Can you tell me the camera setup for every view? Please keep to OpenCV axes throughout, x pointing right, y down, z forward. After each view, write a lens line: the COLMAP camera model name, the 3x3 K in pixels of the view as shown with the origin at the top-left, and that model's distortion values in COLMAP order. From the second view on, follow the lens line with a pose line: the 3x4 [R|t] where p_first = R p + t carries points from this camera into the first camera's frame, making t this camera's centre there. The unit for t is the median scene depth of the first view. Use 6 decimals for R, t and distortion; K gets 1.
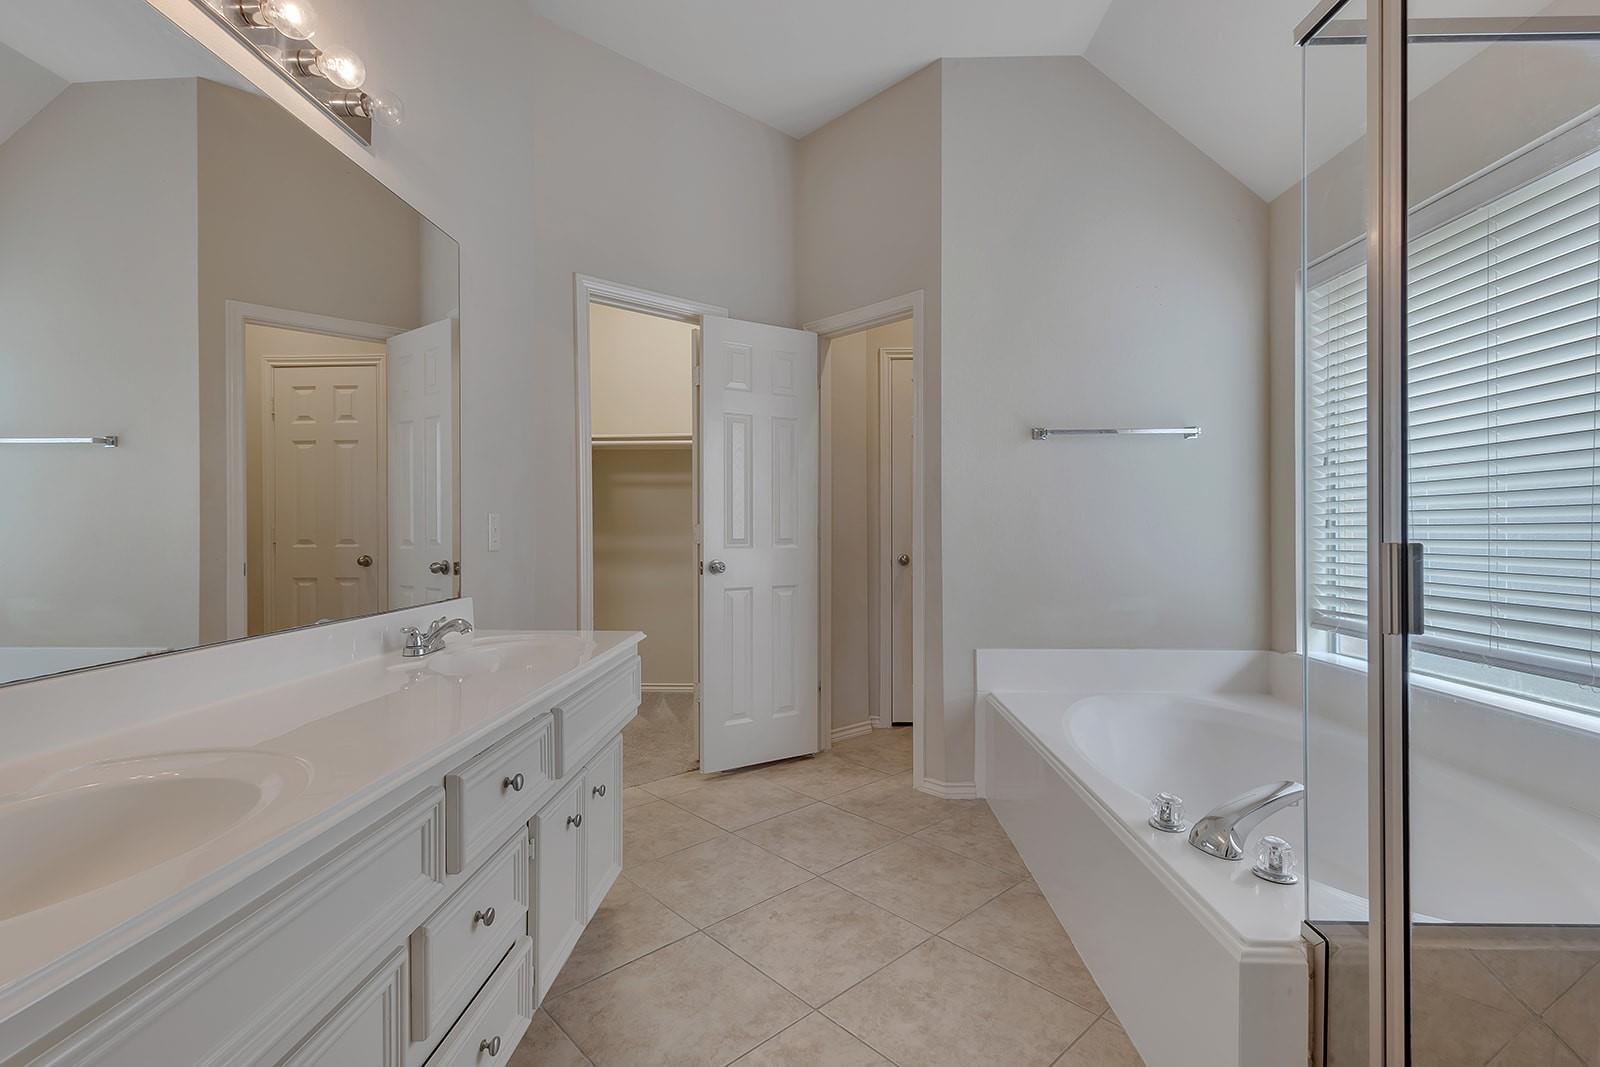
lens RADIAL K [[736.4, 0, 794.9], [0, 736.4, 533.8], [0, 0, 1]] dist [0.014186, -0.001625]
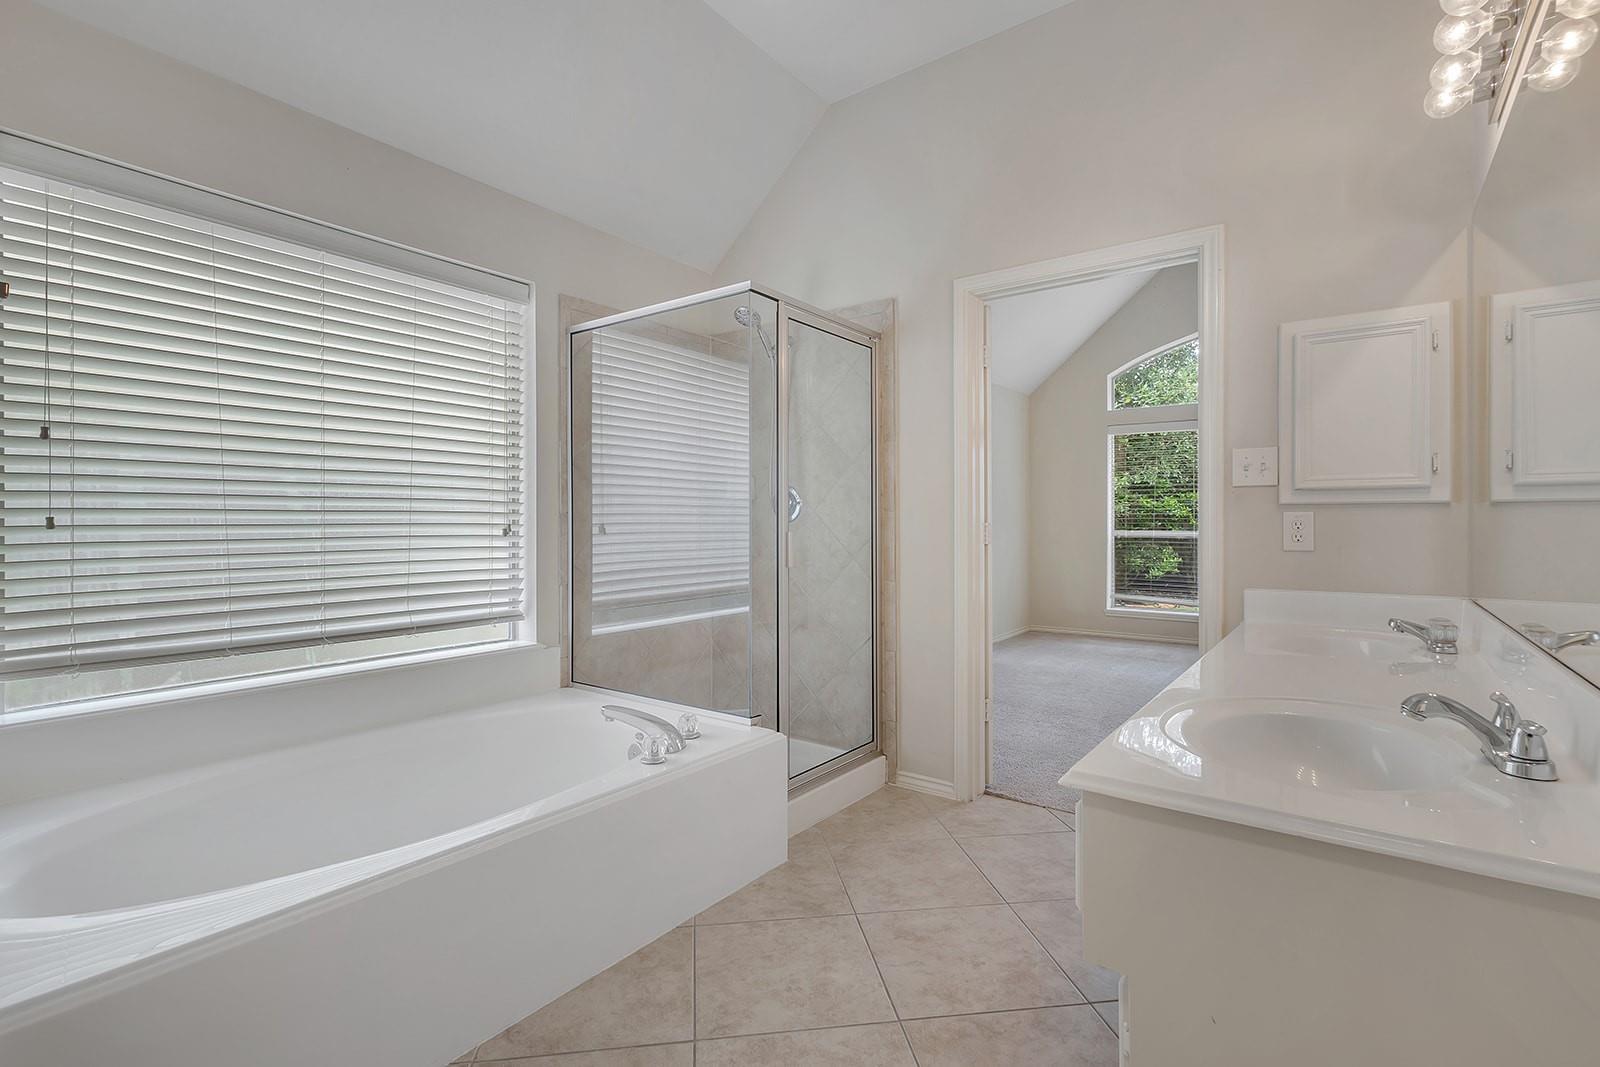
lens RADIAL K [[736.4, 0, 787.1], [0, 736.4, 533.8], [0, 0, 1]] dist [0.014186, -0.001625]
pose [[-0.819856, 0.006332, 0.572535, -0.399140], [0.008697, 0.999961, 0.001394, -0.002643], [-0.572504, 0.006122, -0.819879, 1.813214]]
